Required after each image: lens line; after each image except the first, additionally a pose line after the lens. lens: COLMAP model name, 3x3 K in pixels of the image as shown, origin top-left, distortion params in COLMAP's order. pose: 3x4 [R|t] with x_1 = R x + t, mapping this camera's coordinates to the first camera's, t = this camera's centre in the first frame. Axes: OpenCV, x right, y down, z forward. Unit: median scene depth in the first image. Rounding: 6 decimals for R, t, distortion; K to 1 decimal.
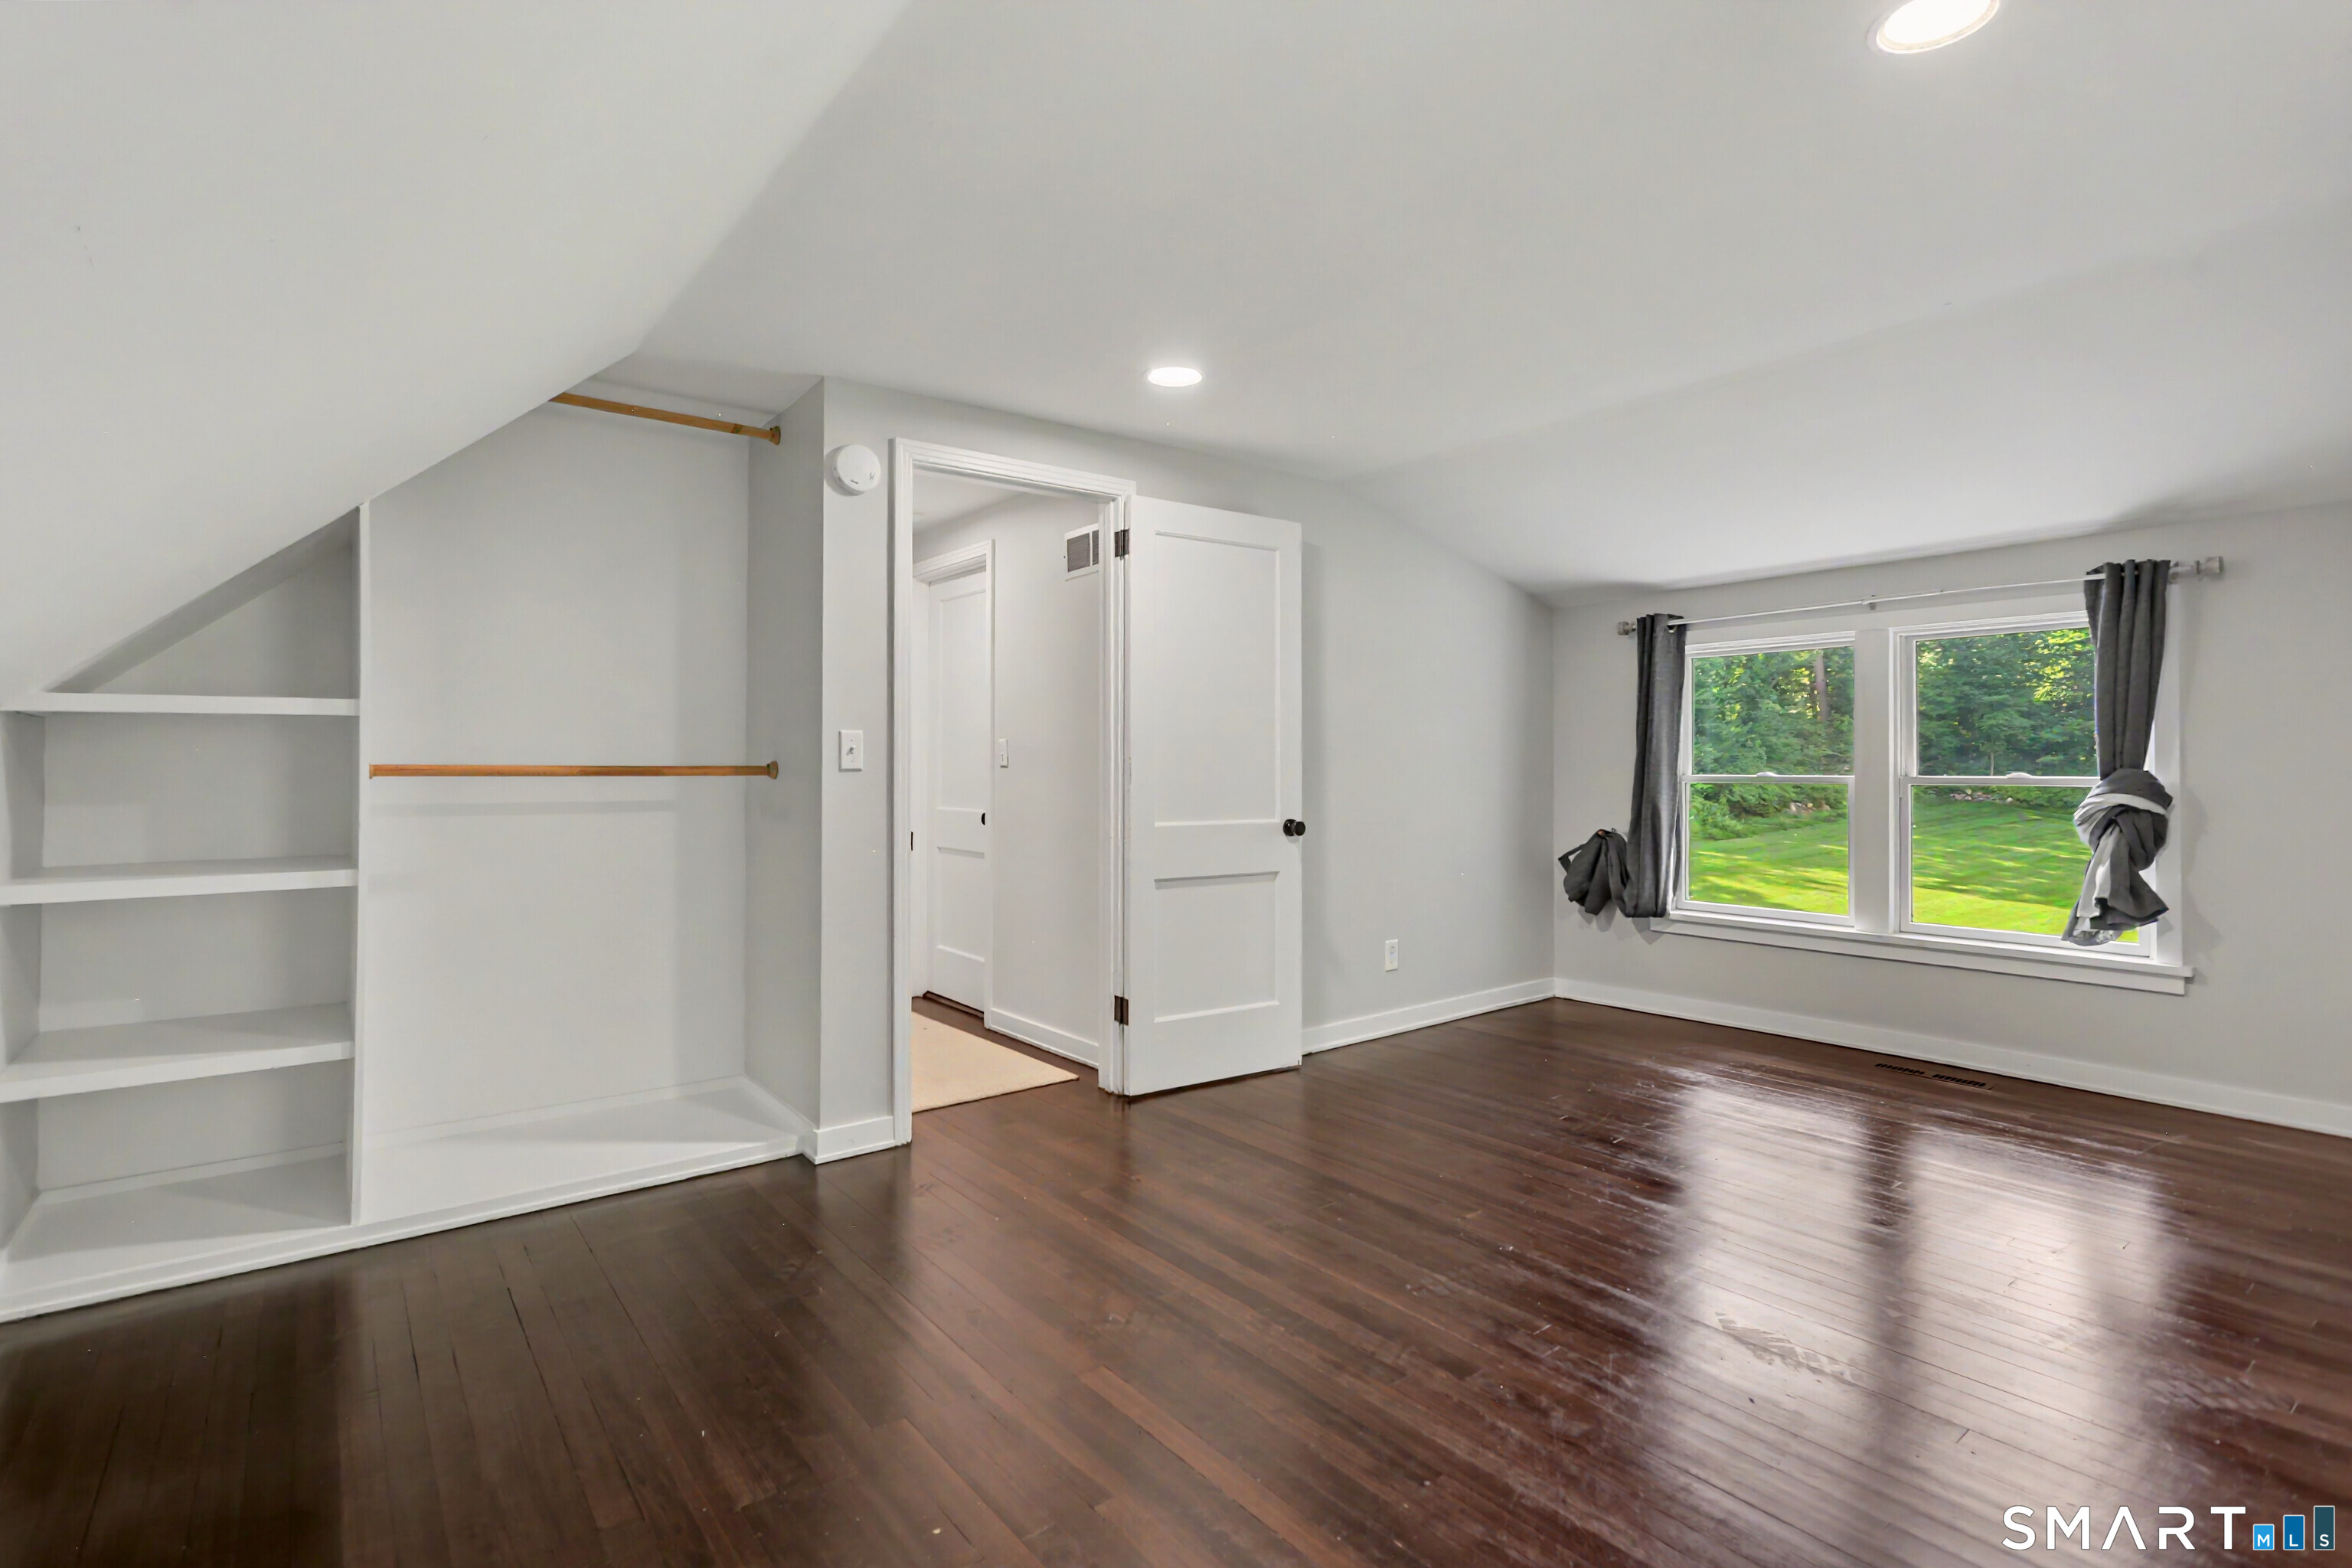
lens RADIAL K [[1129.1, 0, 1180.7], [0, 1129.1, 776.8], [0, 0, 1]] dist [-0.007484, 0.001883]
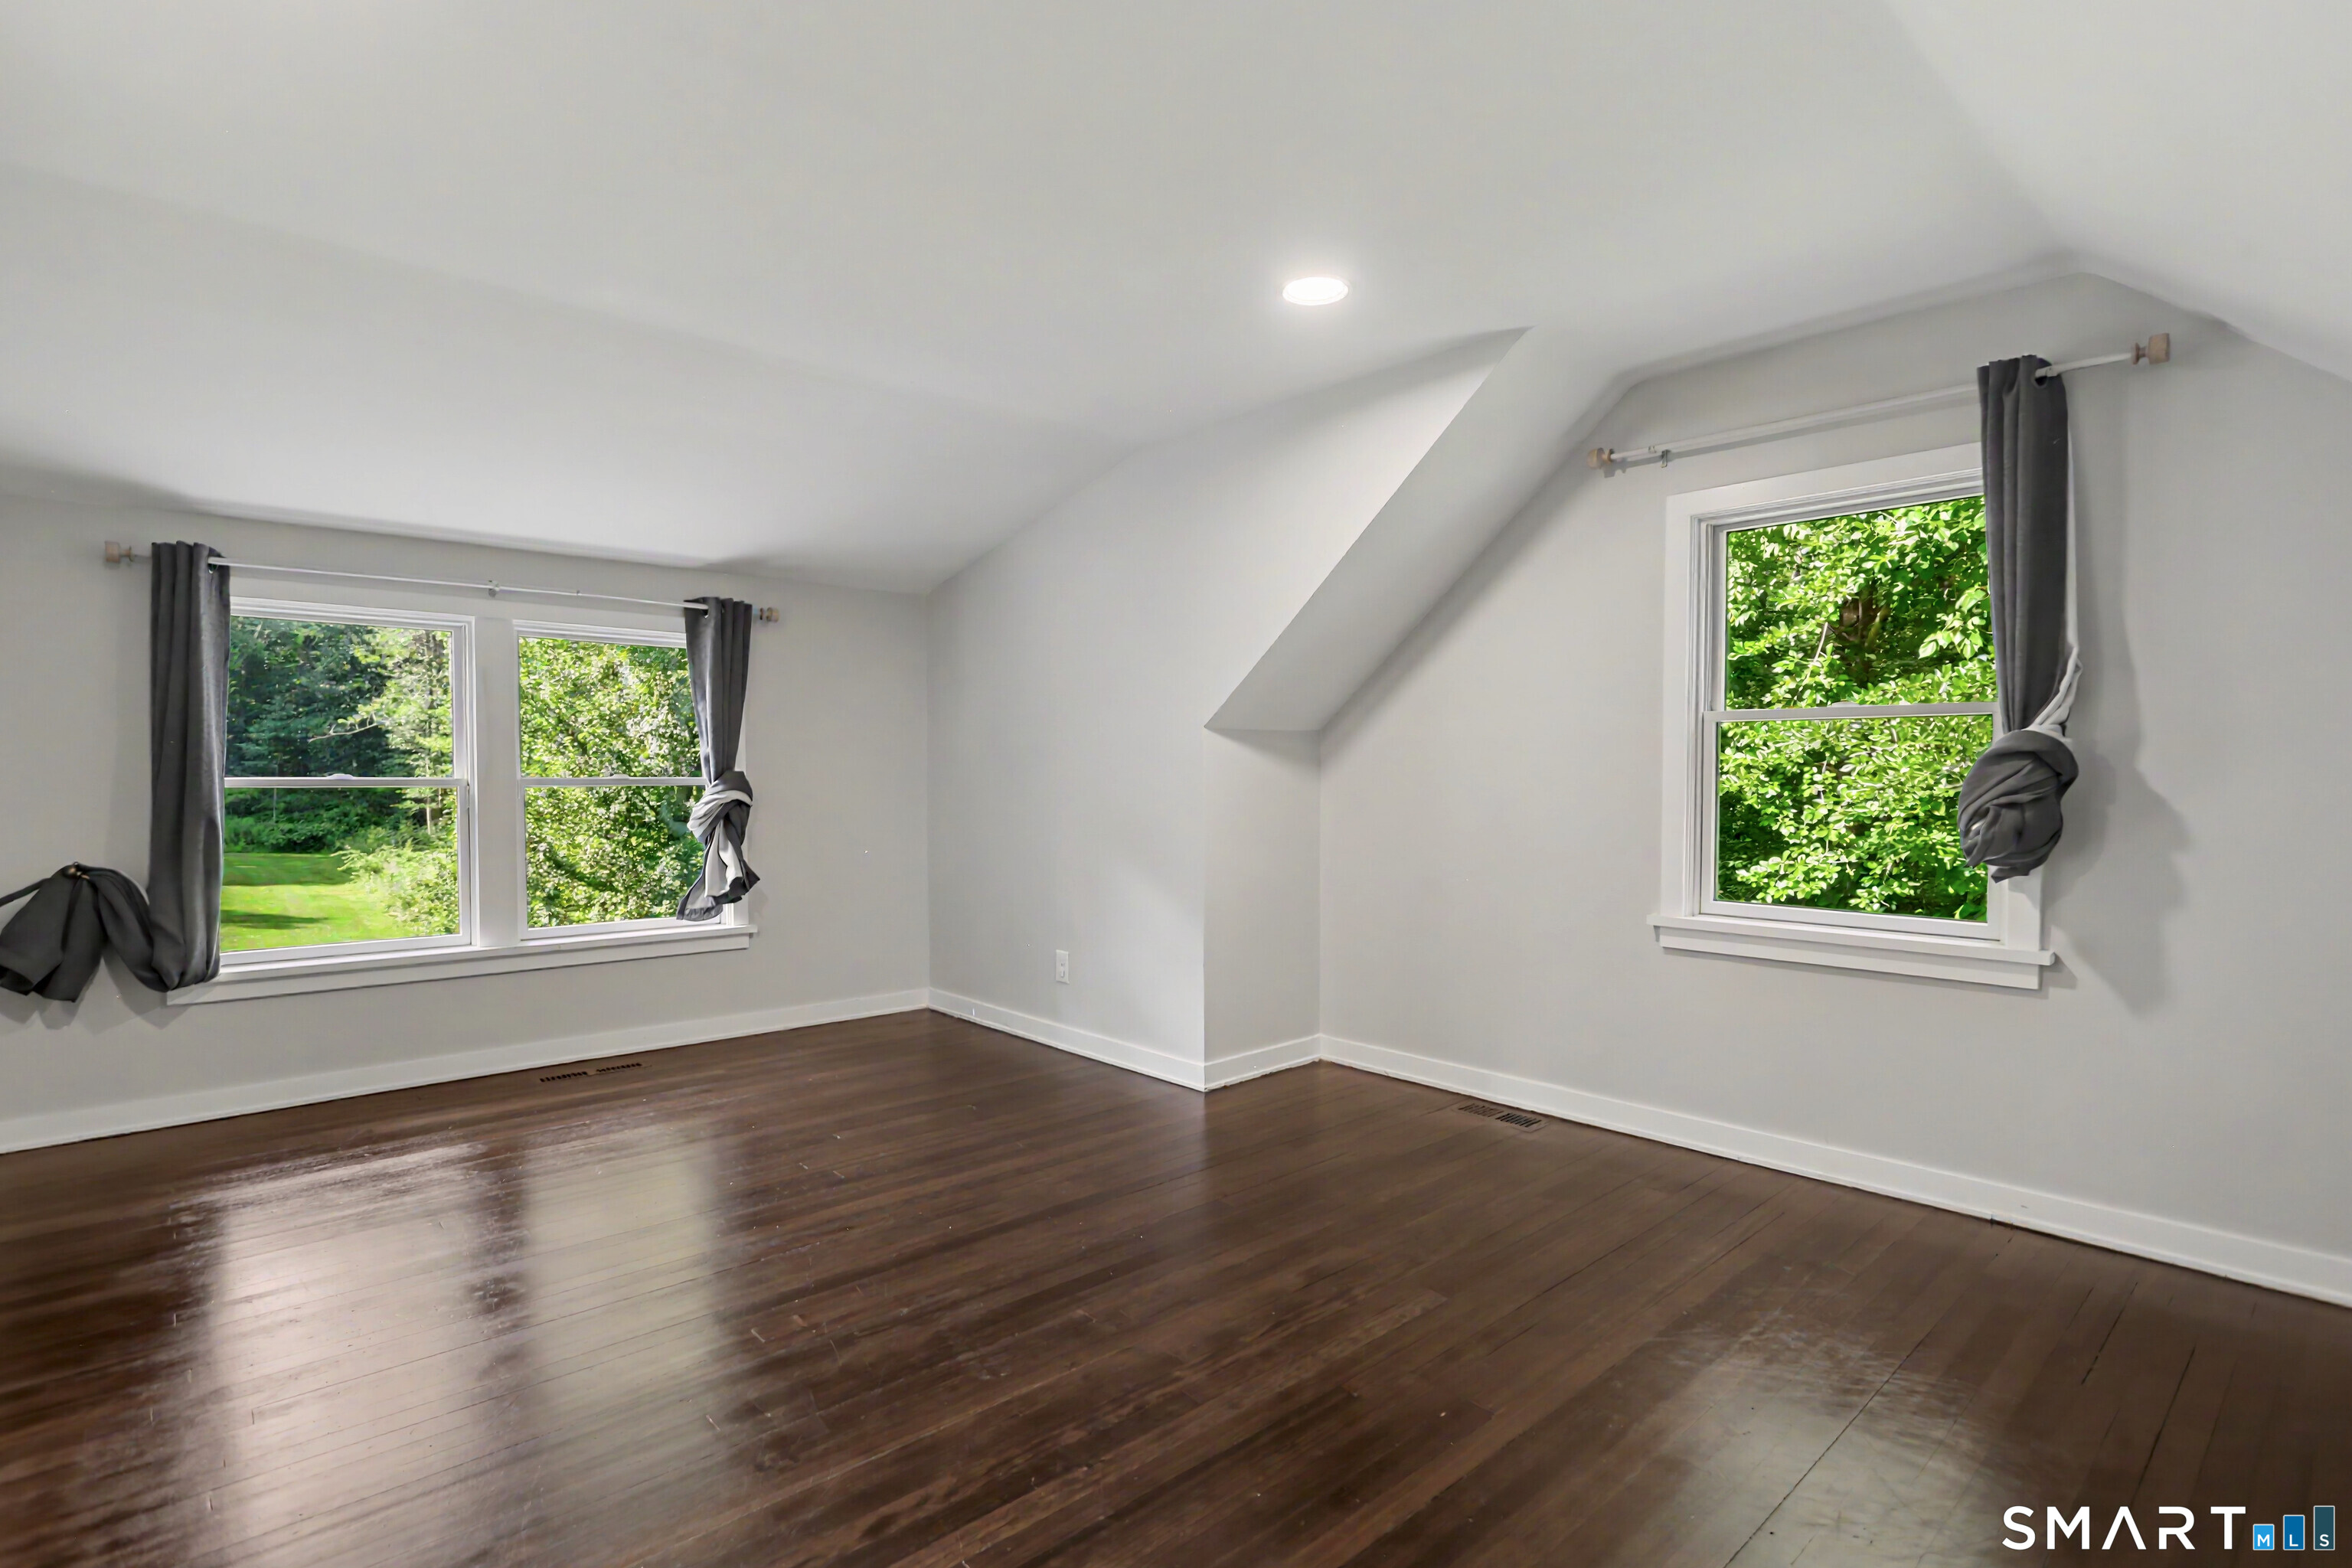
lens RADIAL K [[1129.1, 0, 1199.9], [0, 1129.1, 781.9], [0, 0, 1]] dist [-0.007484, 0.001883]
pose [[-0.092150, -0.004930, 0.995733, -0.412097], [0.011862, 0.999911, 0.006048, 0.005462], [-0.995674, 0.012368, -0.092084, 0.588230]]
